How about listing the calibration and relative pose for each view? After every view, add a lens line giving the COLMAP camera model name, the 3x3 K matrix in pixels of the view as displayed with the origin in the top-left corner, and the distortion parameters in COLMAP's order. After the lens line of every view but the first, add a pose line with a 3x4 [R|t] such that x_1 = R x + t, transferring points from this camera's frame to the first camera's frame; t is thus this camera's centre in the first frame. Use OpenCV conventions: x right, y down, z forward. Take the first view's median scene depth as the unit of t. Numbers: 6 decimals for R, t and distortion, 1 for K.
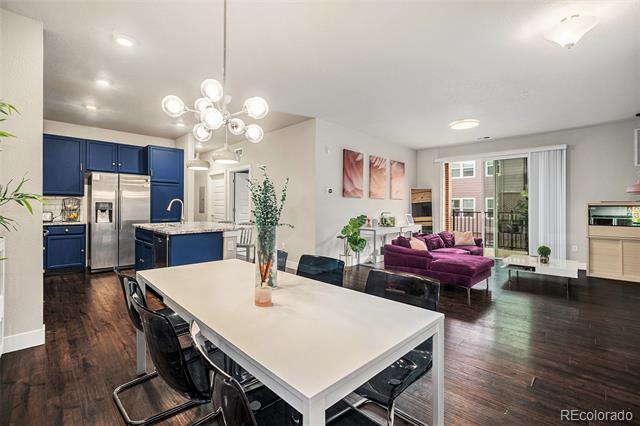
lens RADIAL K [[288.7, 0, 322.4], [0, 288.7, 208.0], [0, 0, 1]] dist [0.002691, 0.000266]
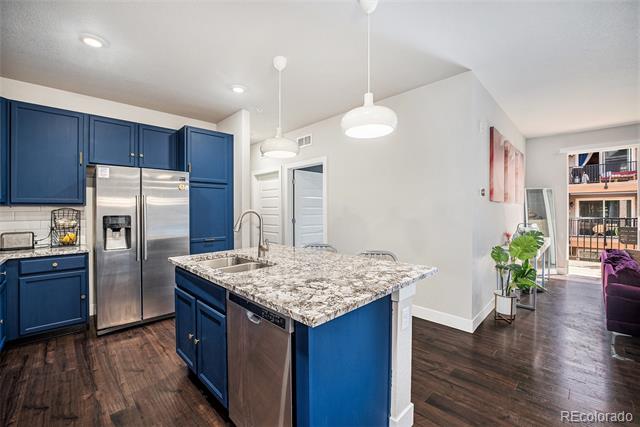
lens RADIAL K [[268.2, 0, 320.0], [0, 268.2, 213.5], [0, 0, 1]] dist [-0.002310, -0.000160]
pose [[0.999665, -0.010503, -0.023637, -0.310882], [0.010662, 0.999921, 0.006621, -0.021751], [0.023565, -0.006871, 0.999699, 0.439699]]
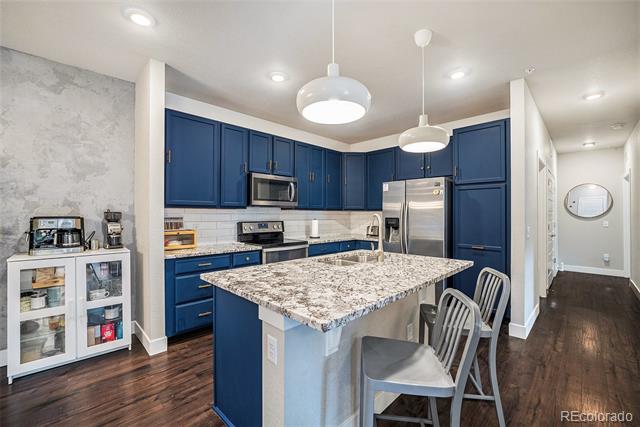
lens RADIAL K [[262.8, 0, 320.0], [0, 262.8, 213.5], [0, 0, 1]] dist [-0.026586, 0.000399]
pose [[-0.037111, -0.007189, -0.999285, 0.010768], [-0.000785, 0.999974, -0.007165, -0.022536], [0.999311, 0.000518, -0.037116, 0.793322]]
